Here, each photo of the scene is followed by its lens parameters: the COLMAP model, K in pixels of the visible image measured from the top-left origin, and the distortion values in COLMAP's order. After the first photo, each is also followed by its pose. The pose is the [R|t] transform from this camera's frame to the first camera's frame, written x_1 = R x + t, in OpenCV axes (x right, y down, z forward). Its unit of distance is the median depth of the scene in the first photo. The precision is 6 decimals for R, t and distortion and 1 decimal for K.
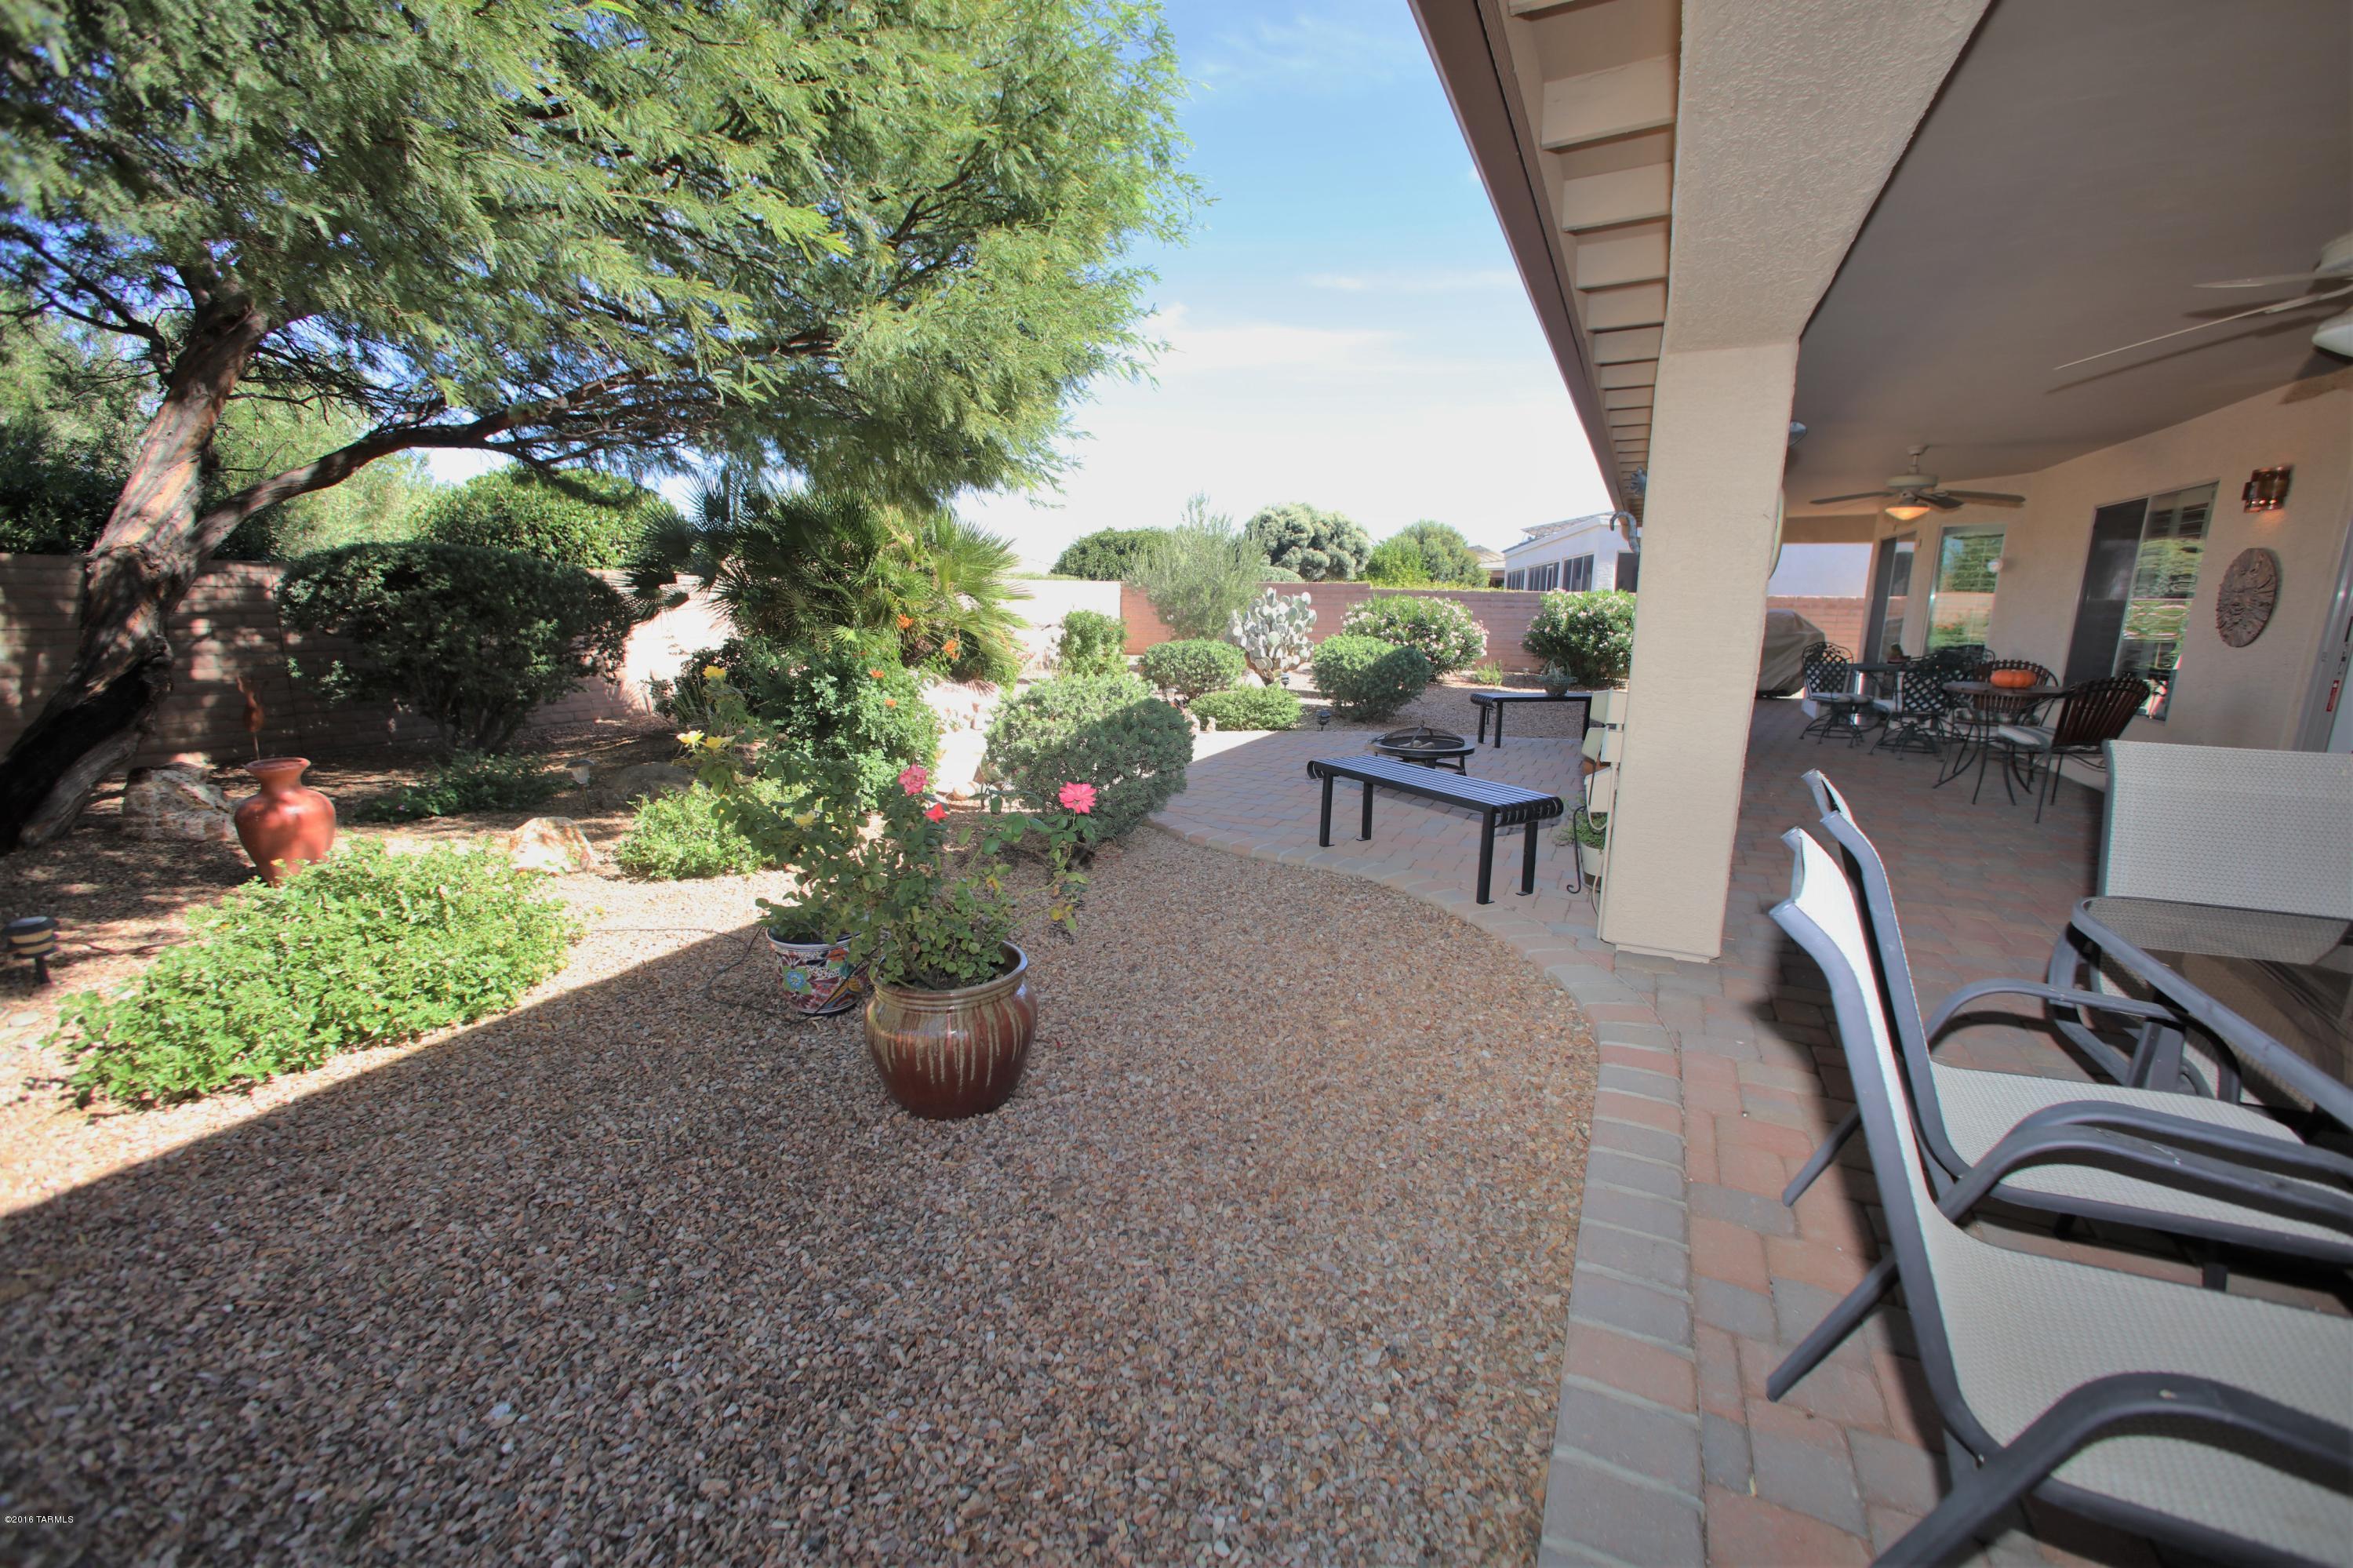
lens RADIAL K [[934.1, 0, 1180.3], [0, 934.1, 775.8], [0, 0, 1]] dist [-0.036728, 0.015908]
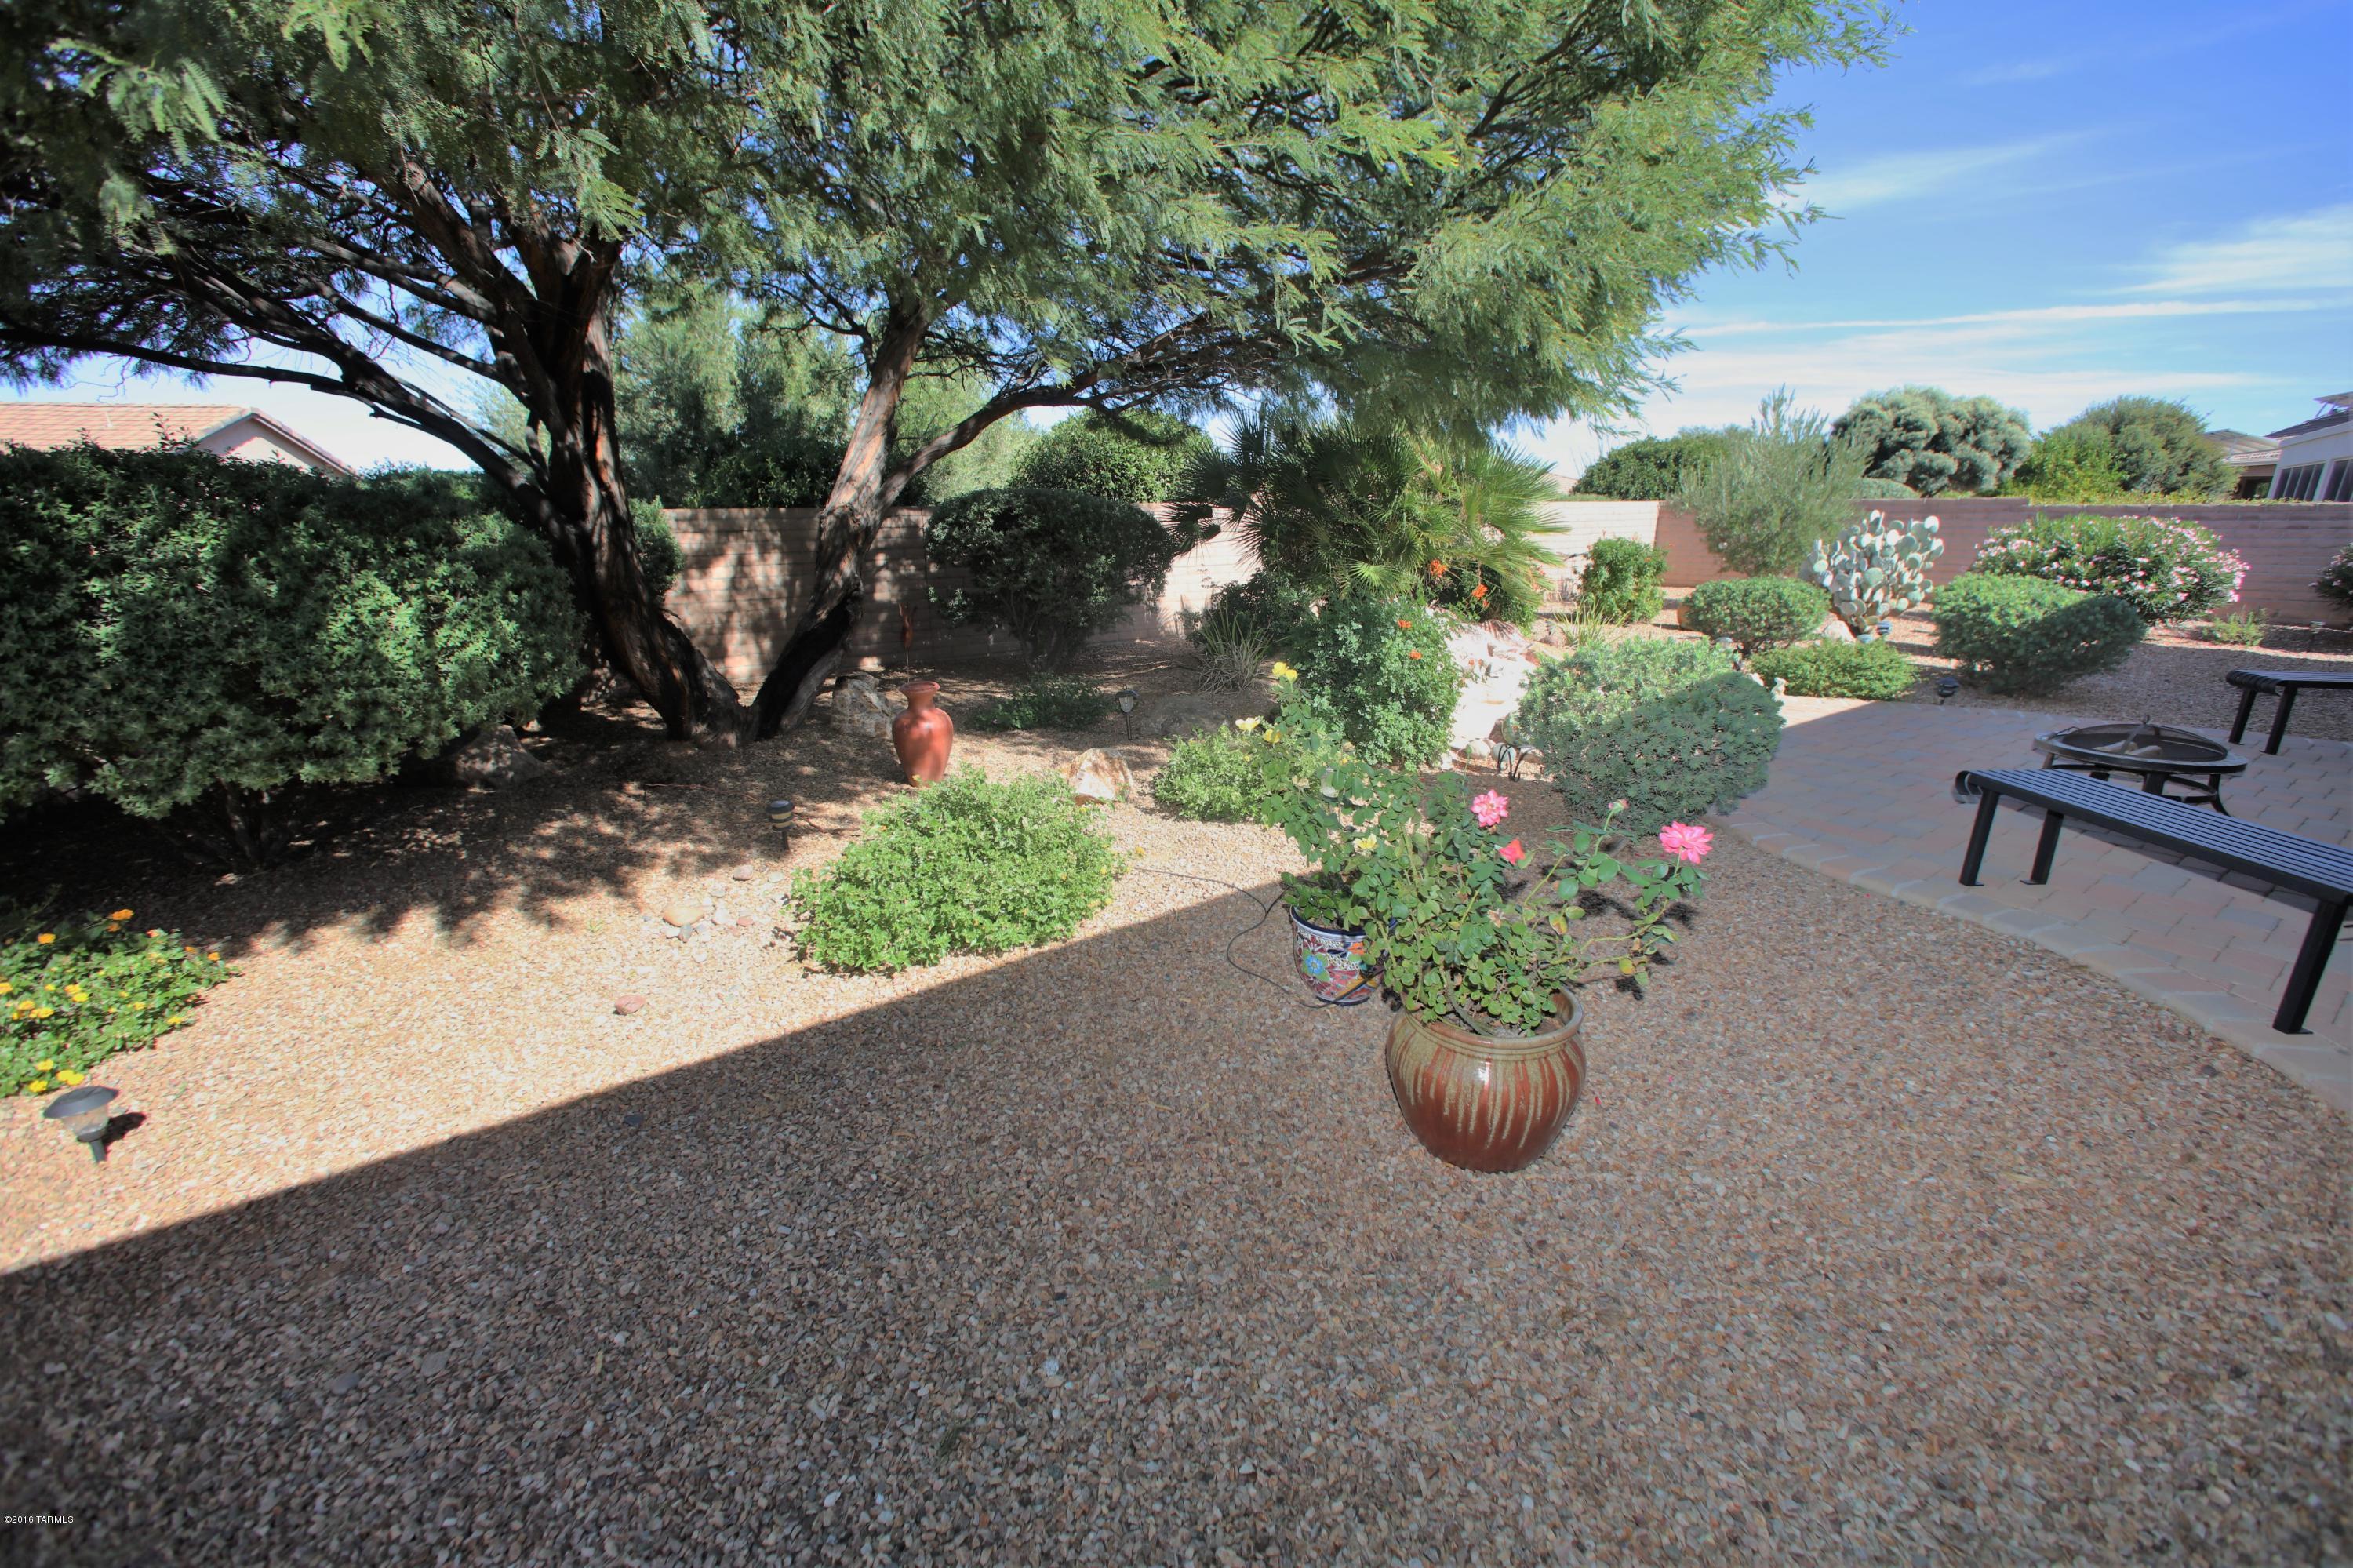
lens RADIAL K [[934.1, 0, 1180.3], [0, 934.1, 775.8], [0, 0, 1]] dist [-0.036728, 0.015908]
pose [[0.872628, 0.117707, -0.473988, -0.078337], [-0.075754, 0.991398, 0.106731, -0.056043], [0.482474, -0.057230, 0.874039, 0.072011]]
